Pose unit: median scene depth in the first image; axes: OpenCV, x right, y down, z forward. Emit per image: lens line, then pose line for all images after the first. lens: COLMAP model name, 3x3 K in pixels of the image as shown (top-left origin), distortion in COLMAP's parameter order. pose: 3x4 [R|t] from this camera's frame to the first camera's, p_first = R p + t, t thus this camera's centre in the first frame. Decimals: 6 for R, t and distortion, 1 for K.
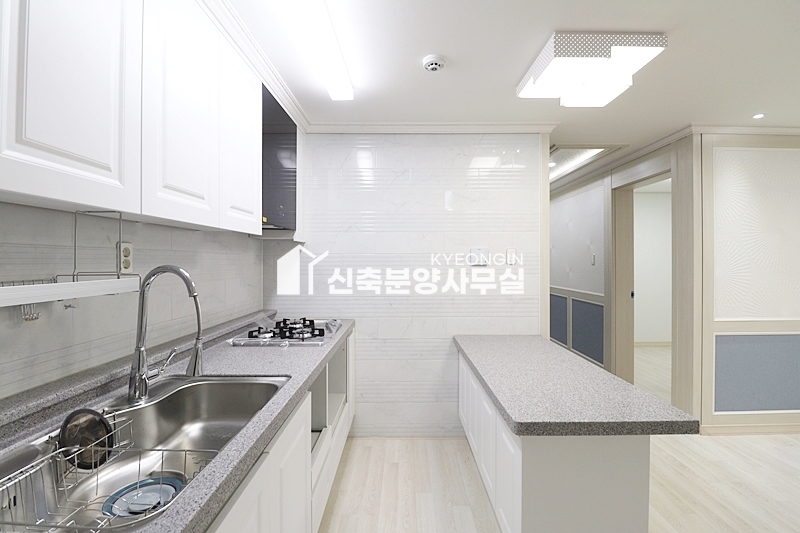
lens RADIAL K [[368.4, 0, 400.5], [0, 368.4, 261.1], [0, 0, 1]] dist [-0.010275, -0.008917]
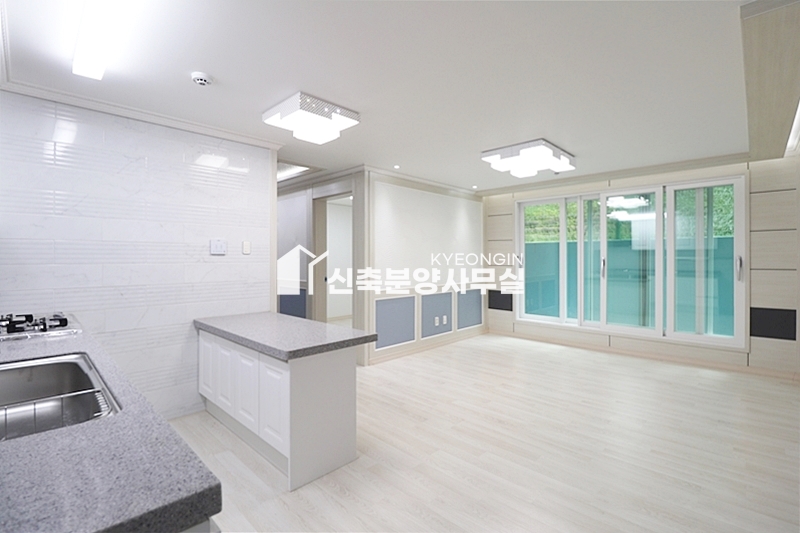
lens RADIAL K [[368.4, 0, 397.7], [0, 368.4, 259.2], [0, 0, 1]] dist [-0.010275, -0.008917]
pose [[0.695939, 0.000916, 0.718100, -0.214780], [-0.001257, 0.999999, -0.000057, 0.025327], [-0.718099, -0.000863, 0.695940, -0.181766]]
